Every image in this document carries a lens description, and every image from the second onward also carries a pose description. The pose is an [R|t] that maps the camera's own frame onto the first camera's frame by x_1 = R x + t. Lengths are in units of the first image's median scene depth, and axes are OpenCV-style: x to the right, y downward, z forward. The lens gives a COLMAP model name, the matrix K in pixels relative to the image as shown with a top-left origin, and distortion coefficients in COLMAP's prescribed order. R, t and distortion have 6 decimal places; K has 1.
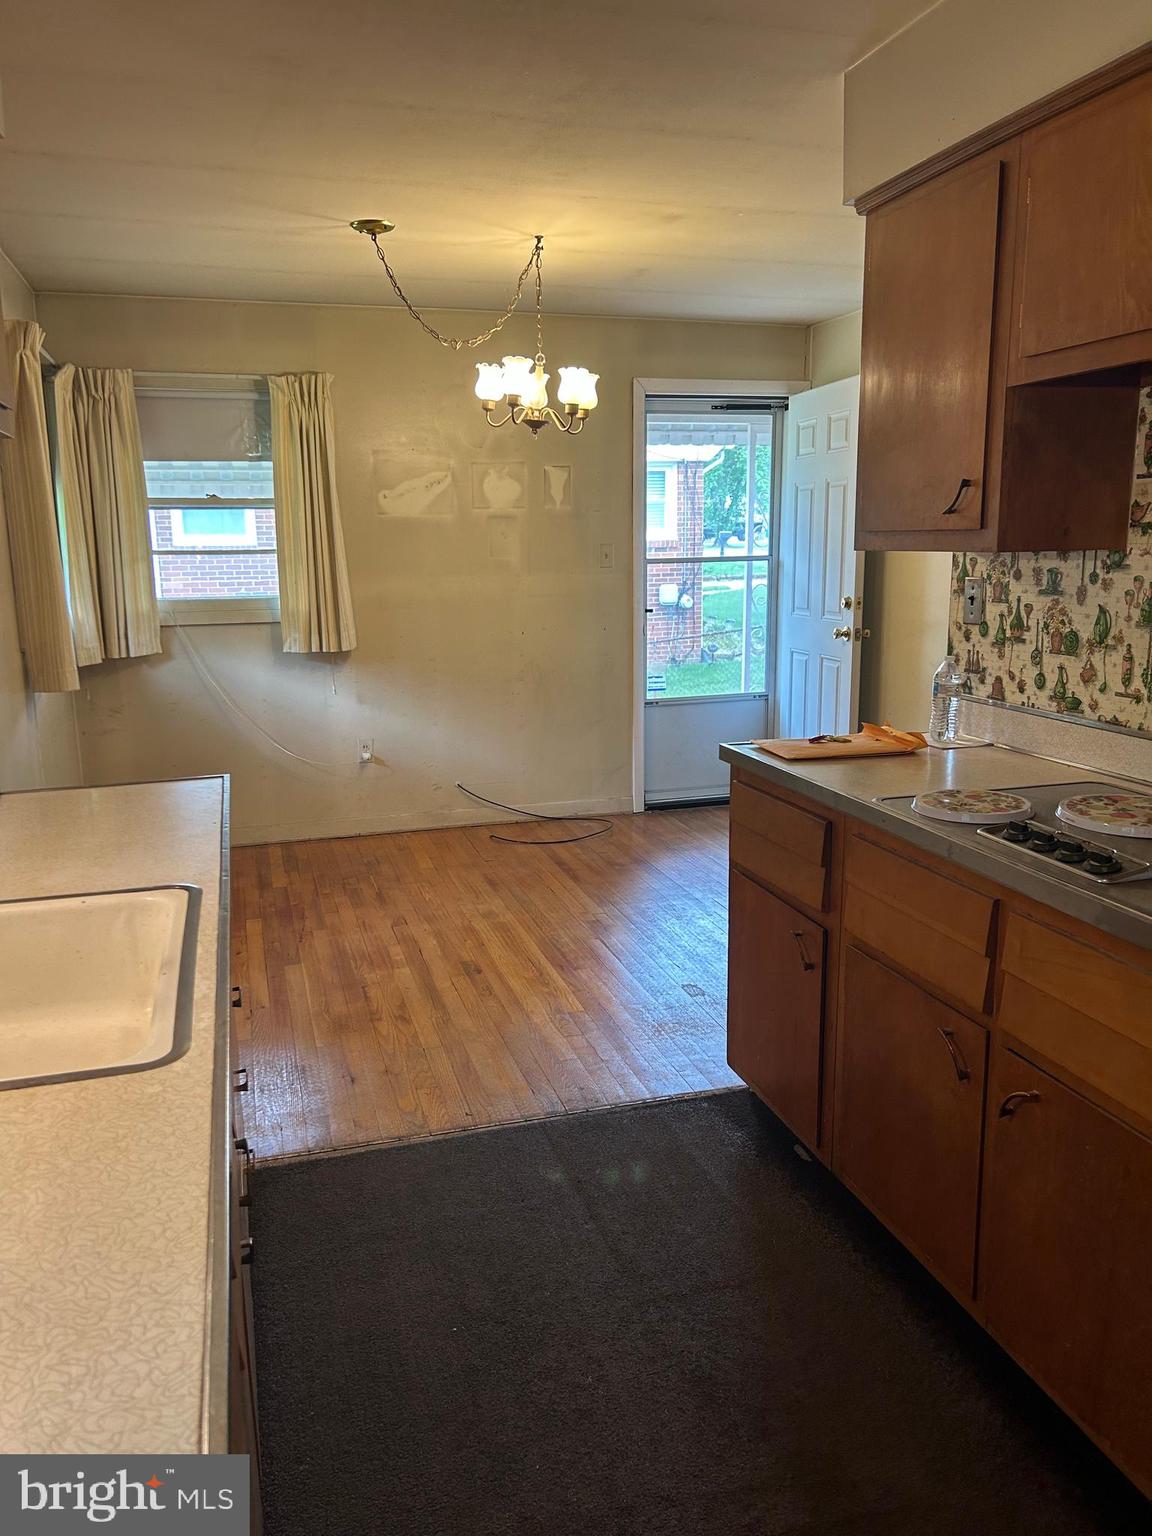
lens RADIAL K [[1179.7, 0, 576.0], [0, 1179.7, 768.0], [0, 0, 1]] dist [0.070465, -0.060013]
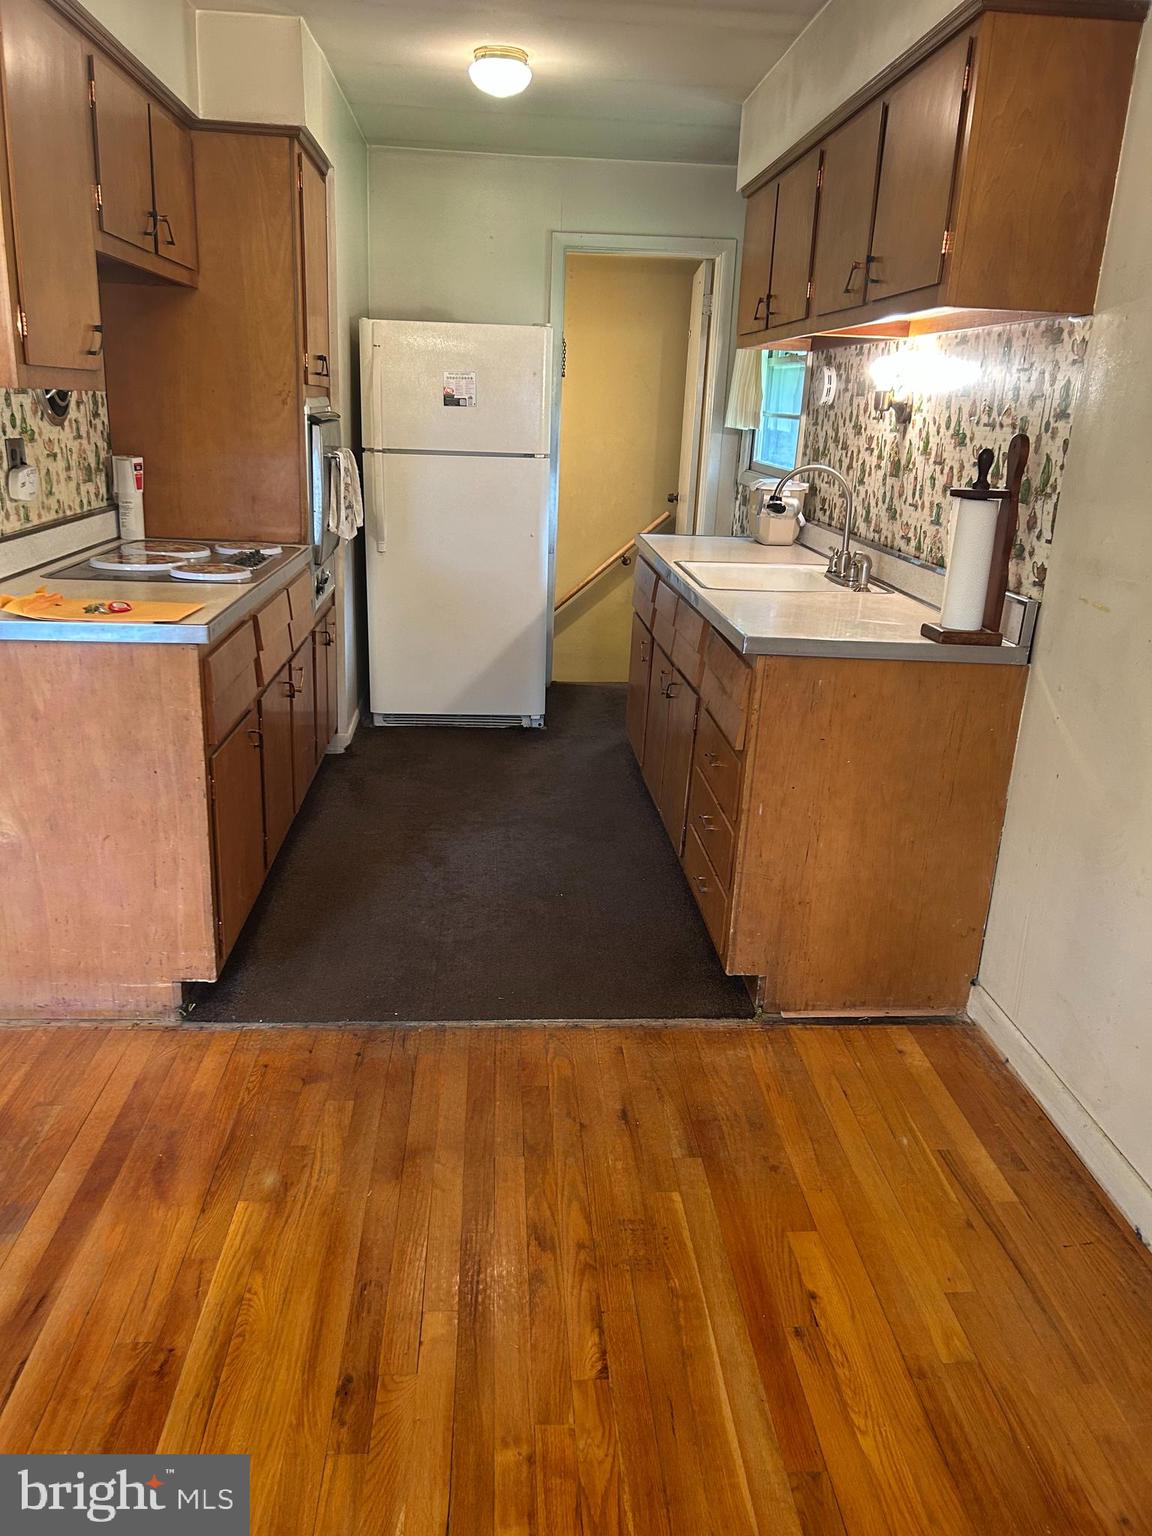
lens RADIAL K [[1179.7, 0, 576.0], [0, 1179.7, 768.0], [0, 0, 1]] dist [0.070465, -0.060013]
pose [[-0.975491, -0.058832, 0.212029, -0.271224], [0.047760, 0.884010, 0.465022, -0.259467], [-0.214794, 0.463751, -0.859534, 1.382287]]
